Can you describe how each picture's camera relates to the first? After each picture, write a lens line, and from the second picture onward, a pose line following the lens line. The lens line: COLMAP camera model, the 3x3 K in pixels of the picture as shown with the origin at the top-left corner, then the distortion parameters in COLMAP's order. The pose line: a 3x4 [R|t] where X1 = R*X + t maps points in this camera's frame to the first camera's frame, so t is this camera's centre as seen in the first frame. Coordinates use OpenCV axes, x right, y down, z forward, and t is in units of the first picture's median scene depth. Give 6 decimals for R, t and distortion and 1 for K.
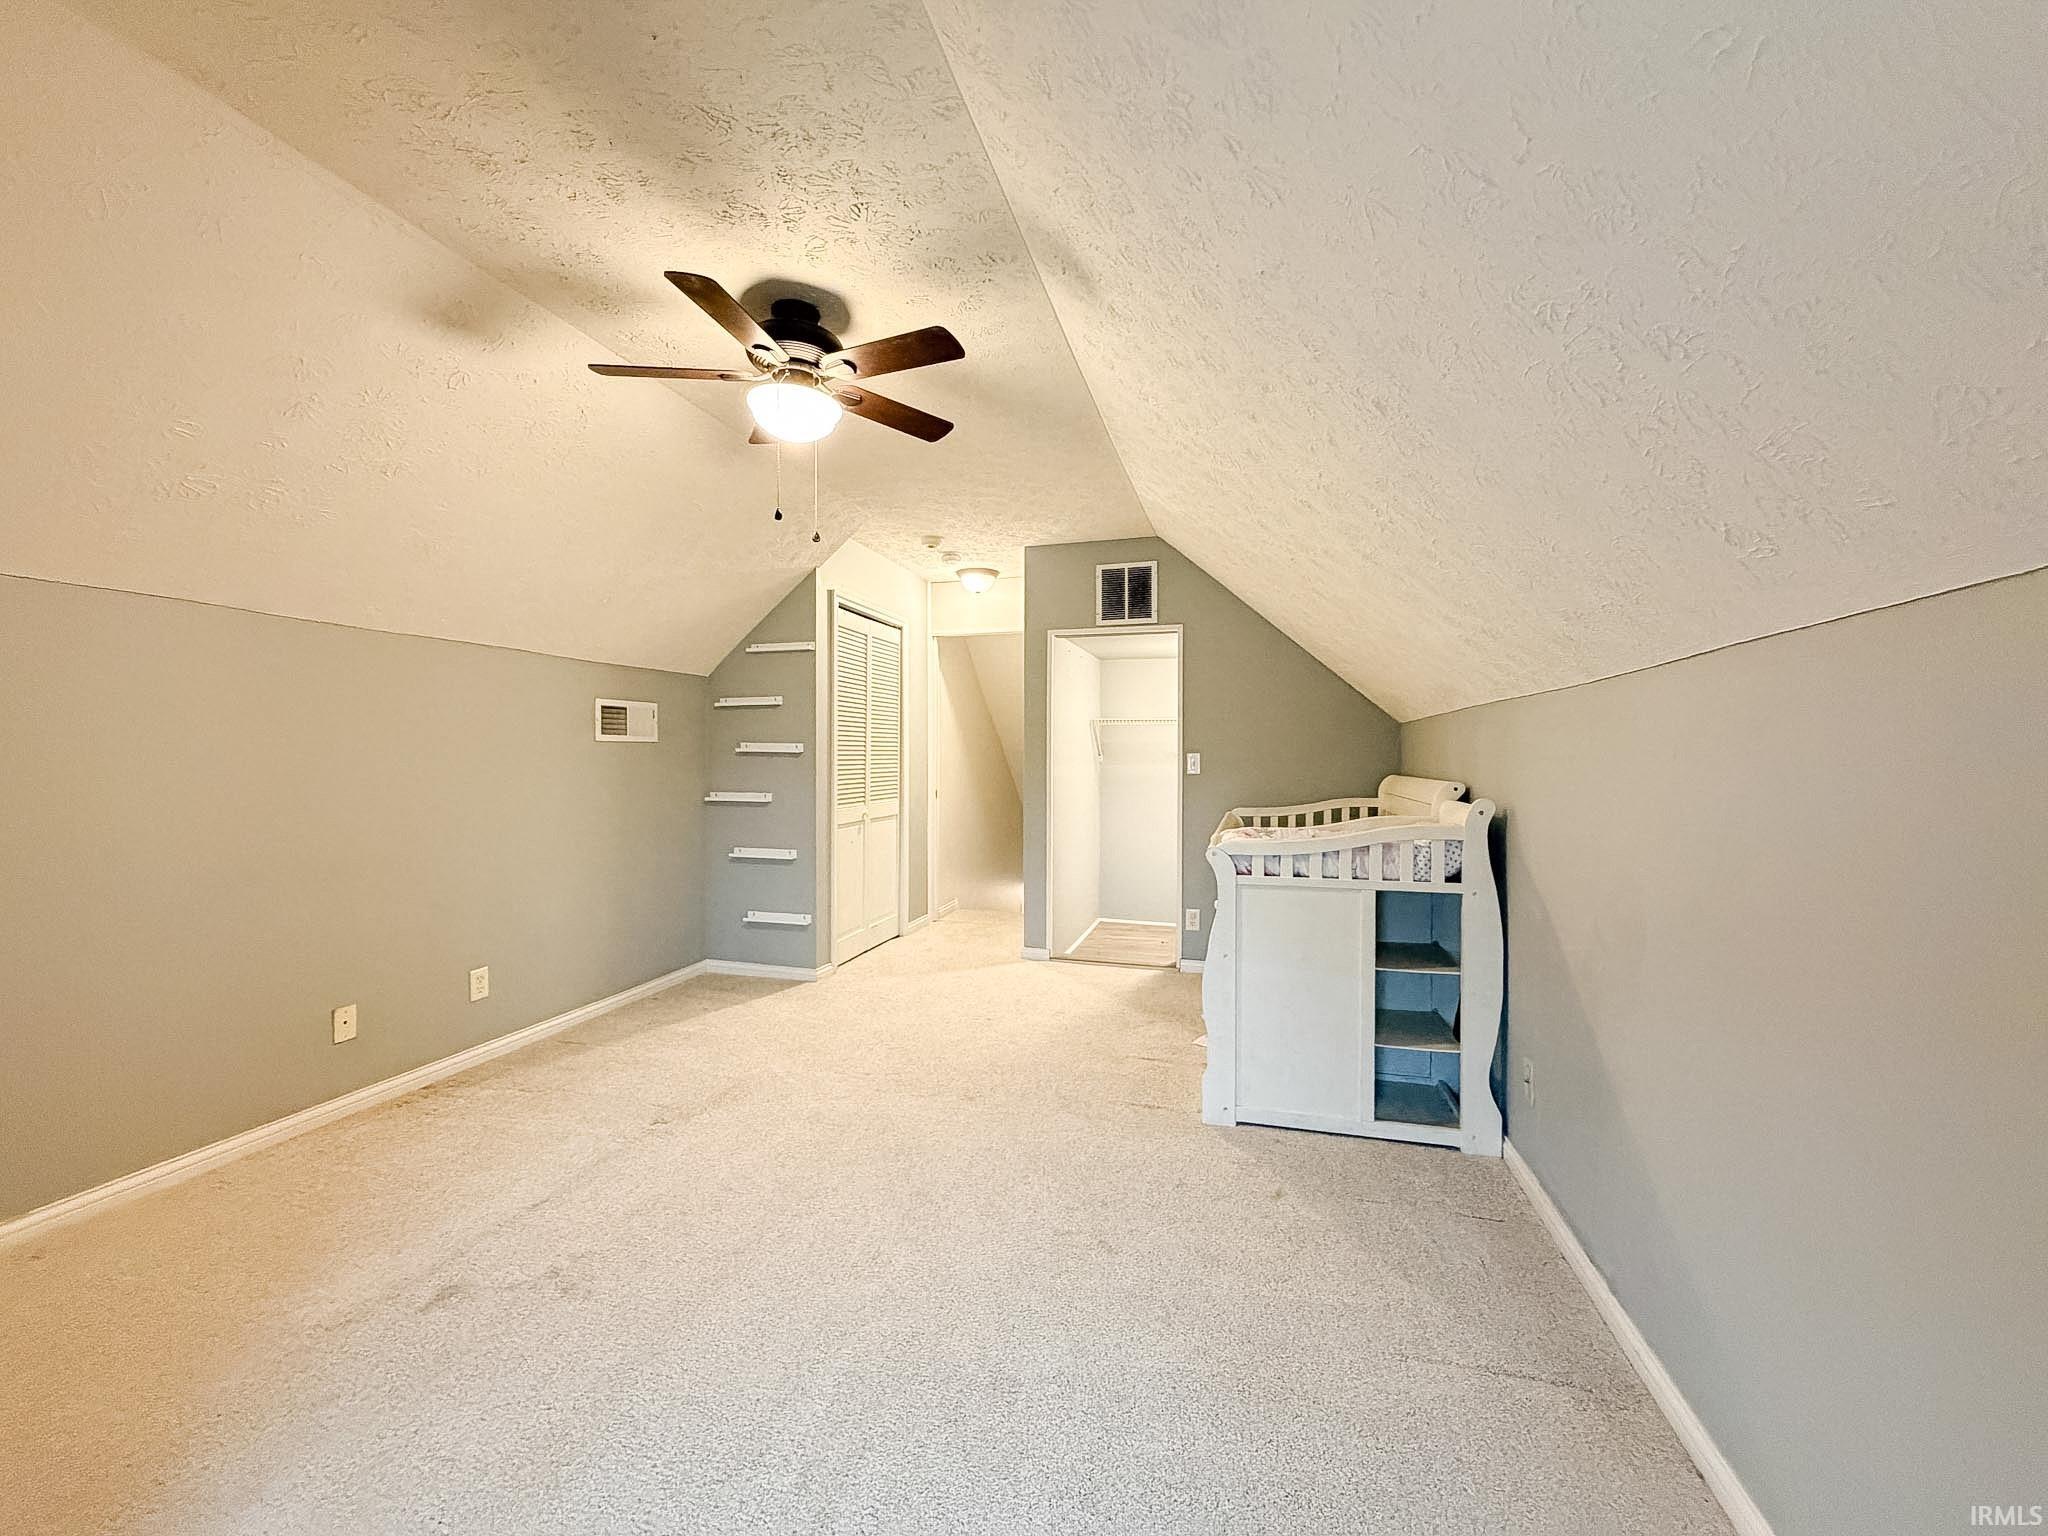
lens RADIAL K [[814.8, 0, 1017.0], [0, 814.8, 769.1], [0, 0, 1]] dist [0.000455, -0.000208]
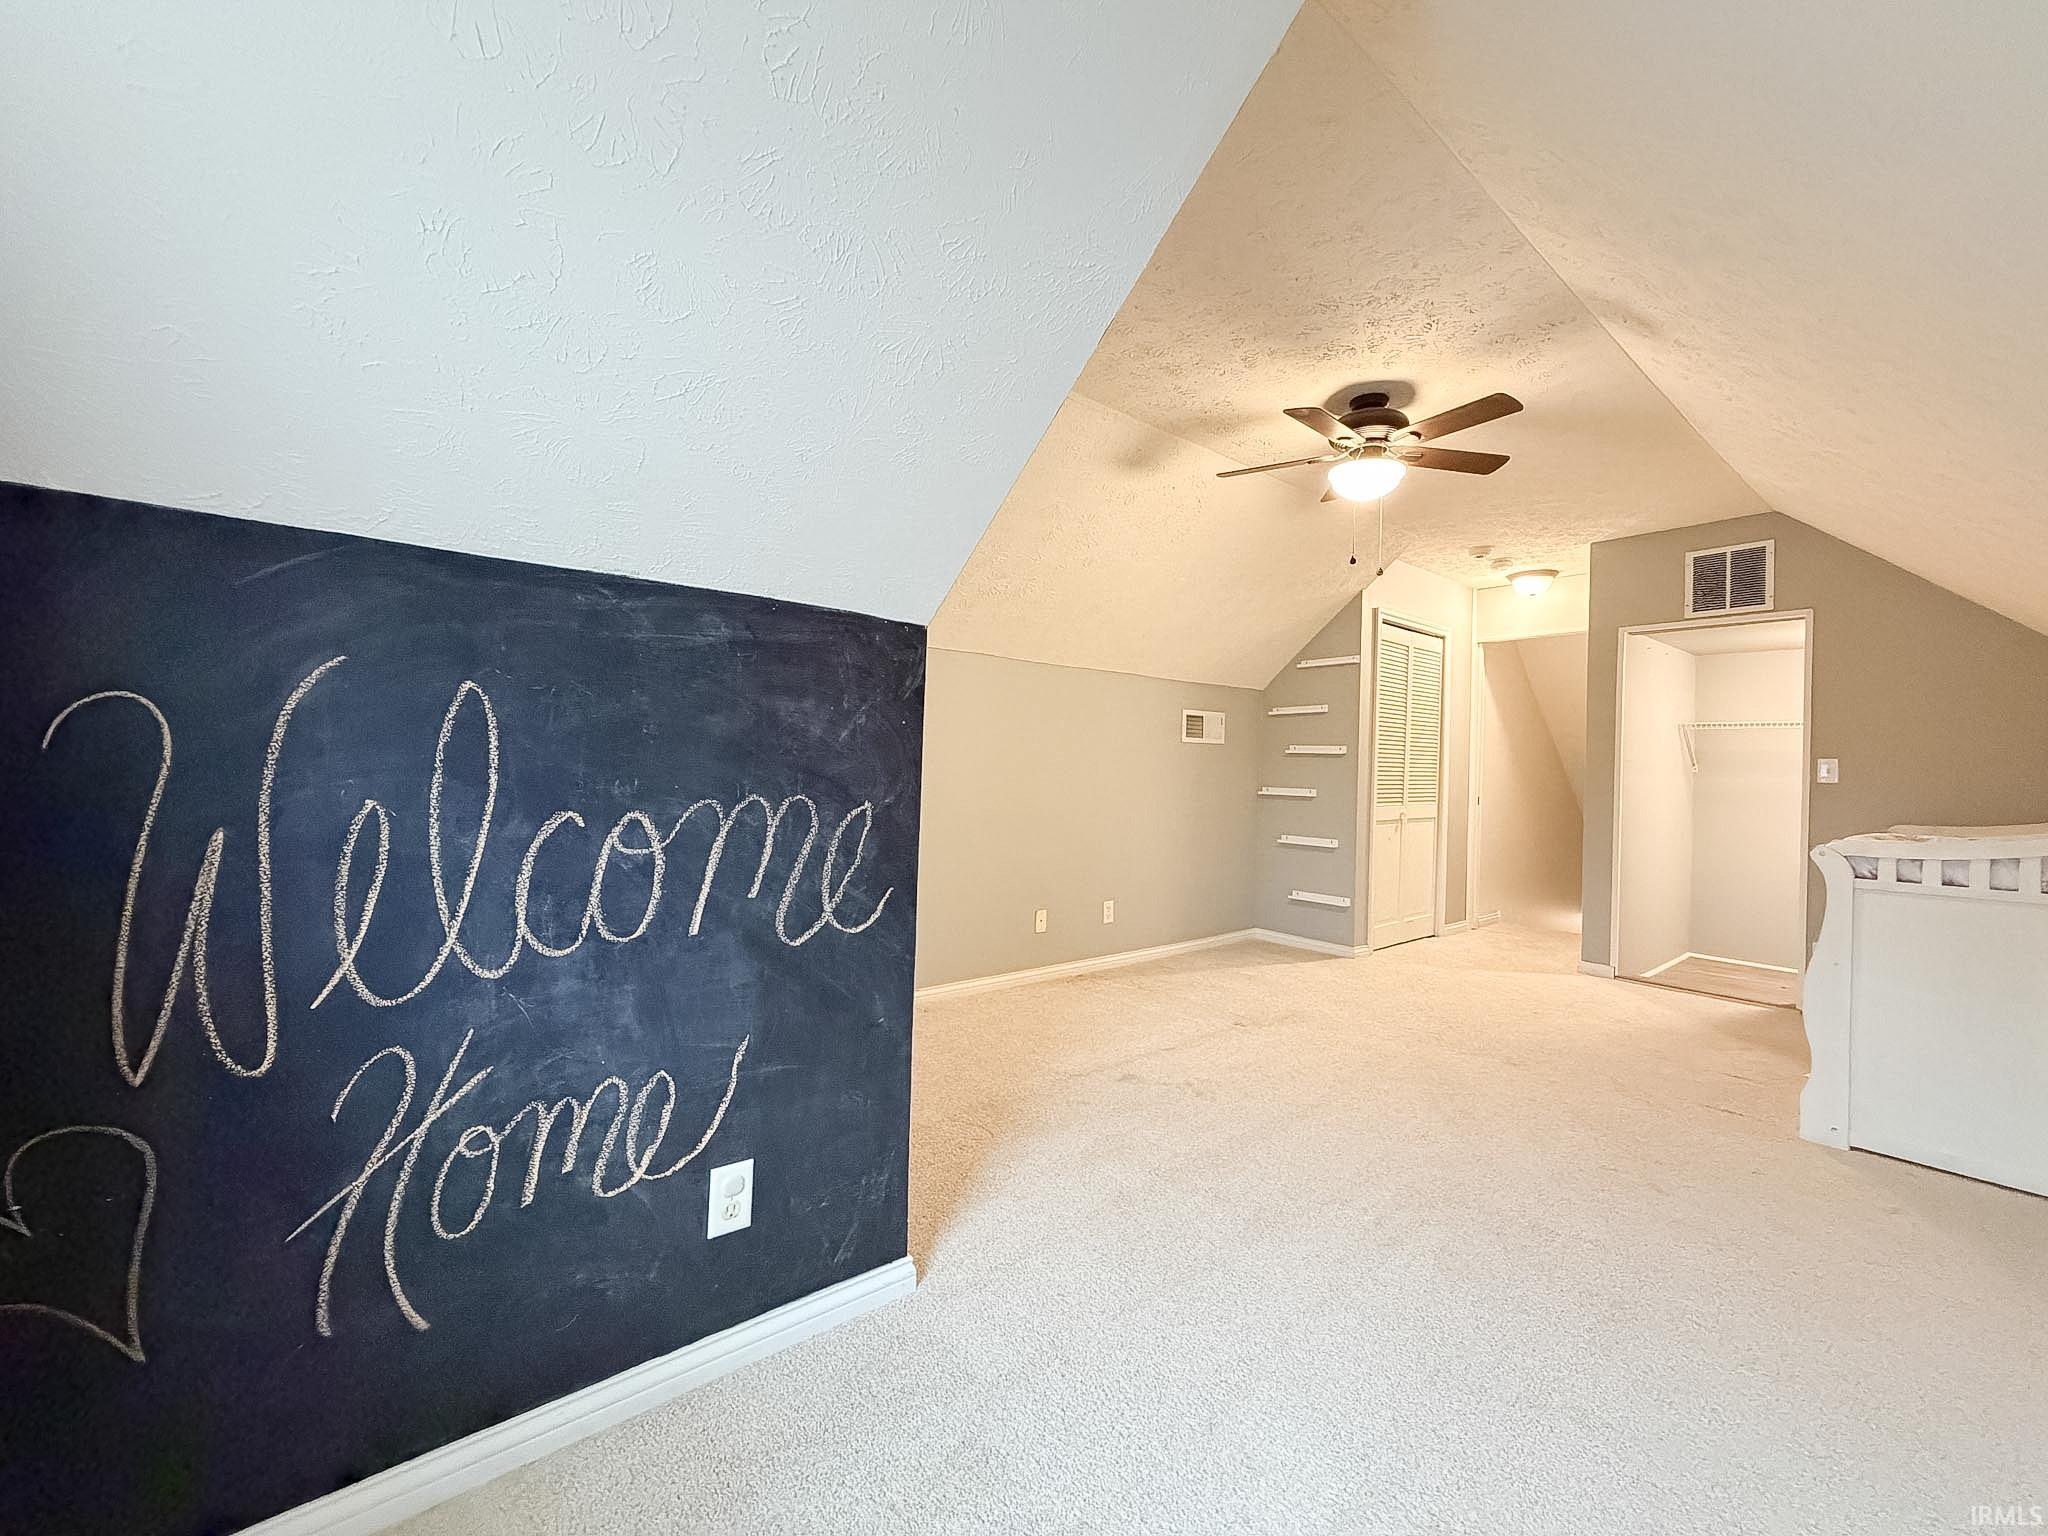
lens RADIAL K [[814.8, 0, 1017.0], [0, 814.8, 769.1], [0, 0, 1]] dist [0.000455, -0.000208]
pose [[0.820081, 0.017331, -0.571985, 0.010059], [-0.029510, 0.999492, -0.012025, 0.028139], [0.571486, 0.026741, 0.820176, -0.191042]]
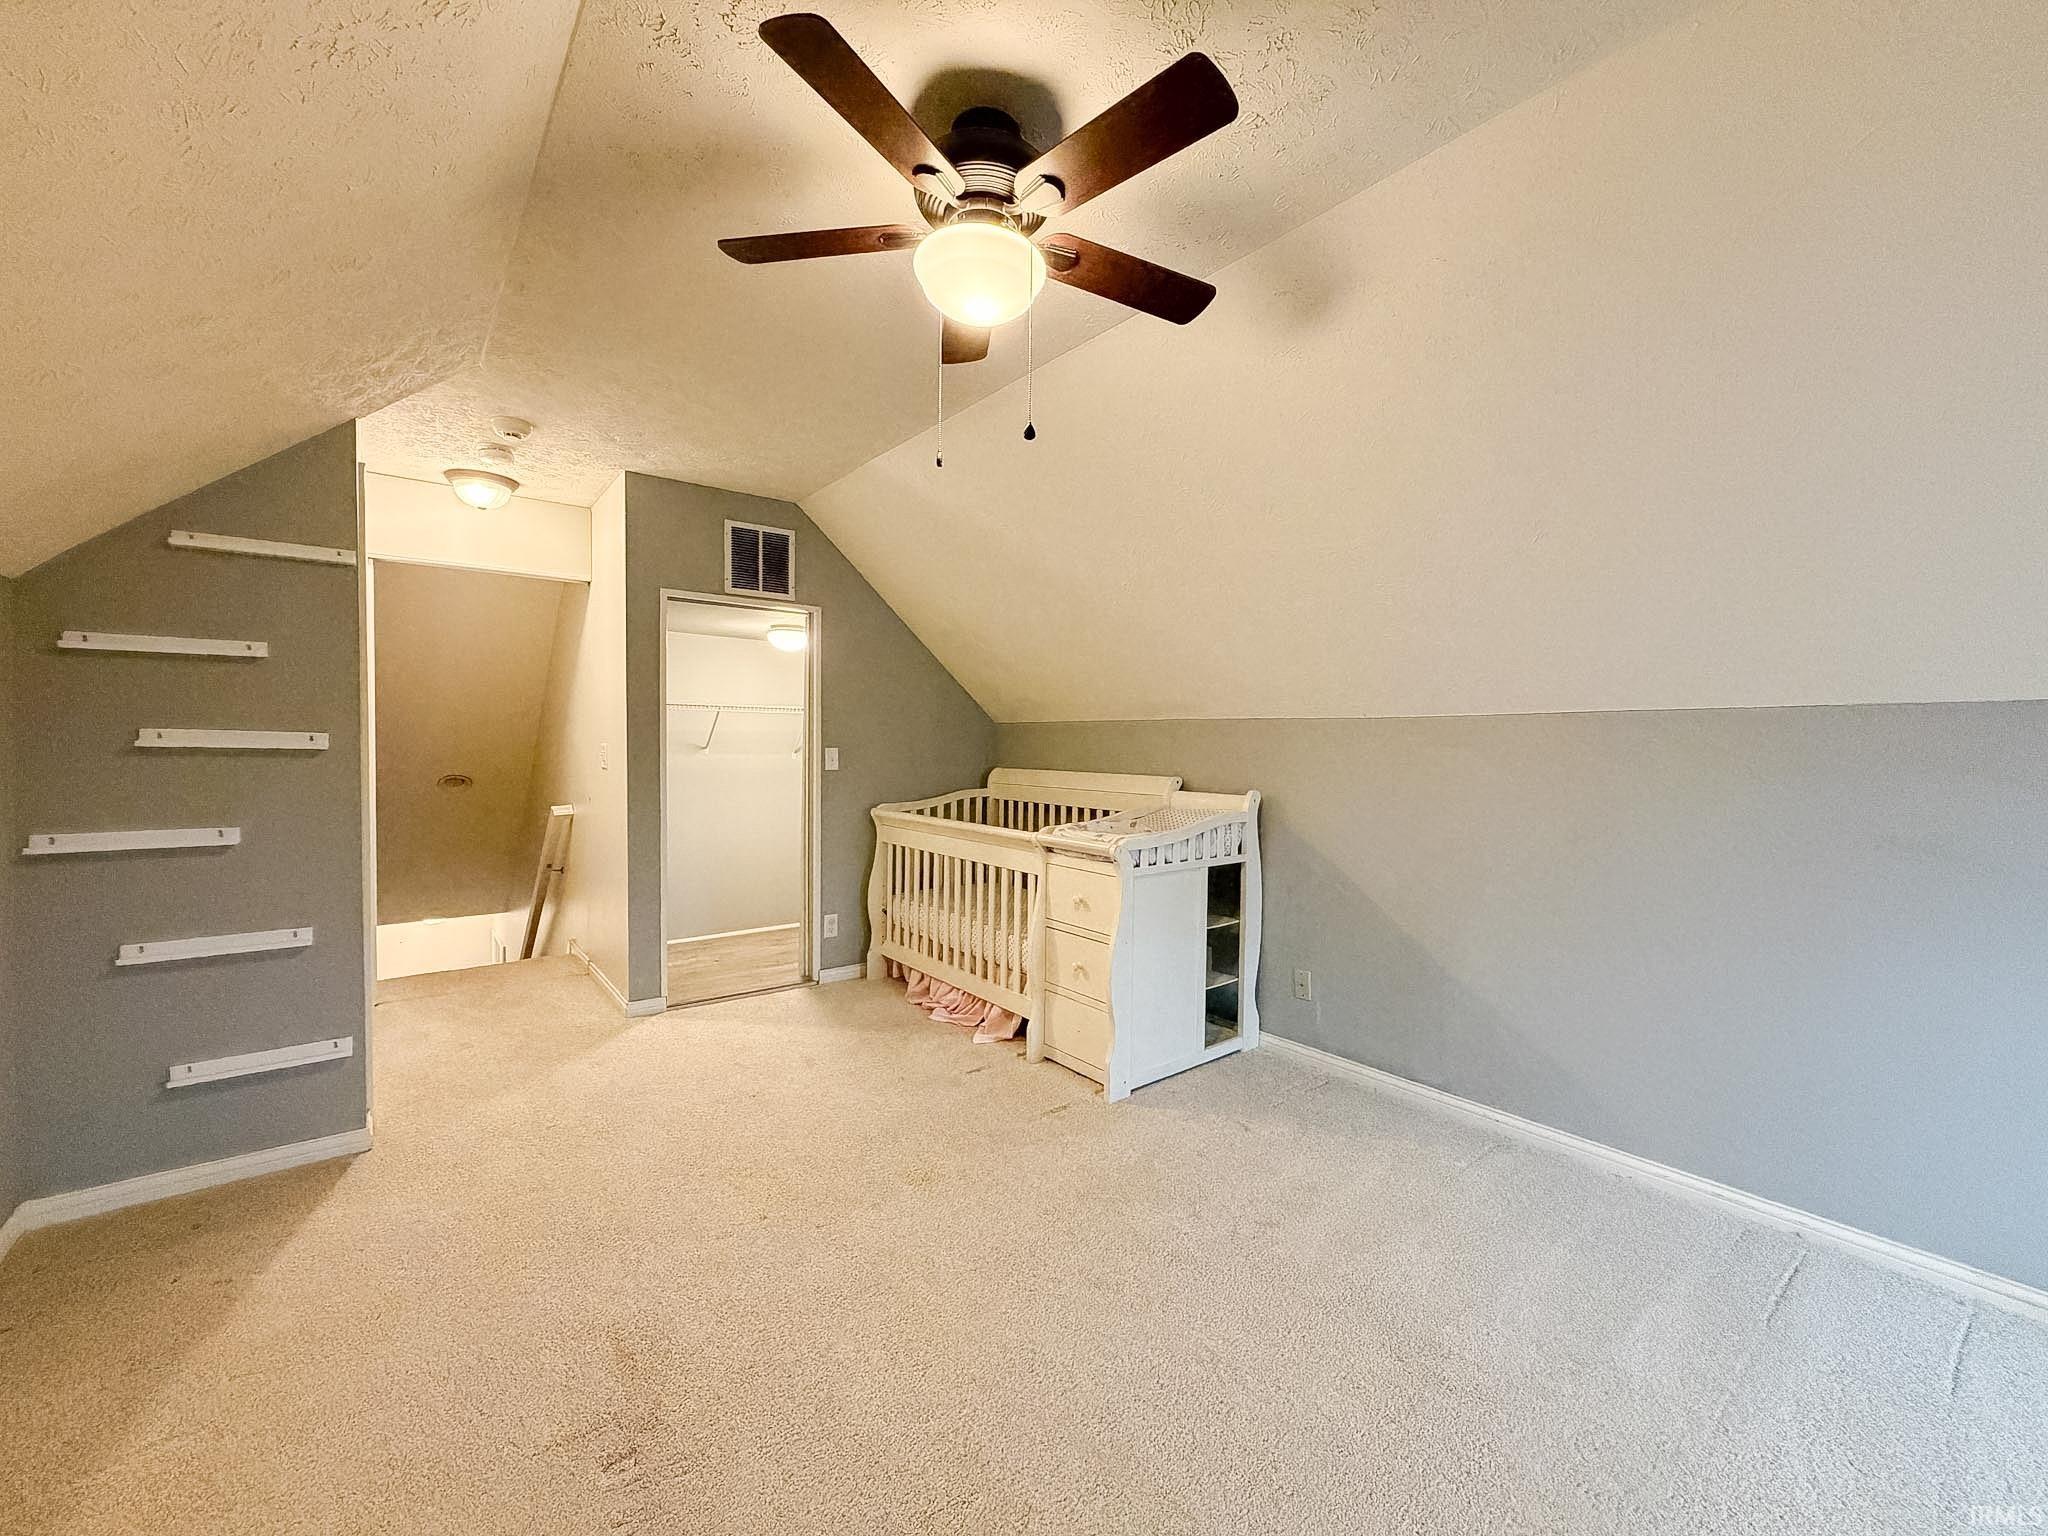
lens RADIAL K [[814.8, 0, 1017.0], [0, 814.8, 769.1], [0, 0, 1]] dist [0.000455, -0.000208]
pose [[0.587155, -0.022646, 0.809158, -0.440800], [0.001903, 0.999644, 0.026597, -0.020912], [-0.809473, -0.014077, 0.586989, 0.299544]]
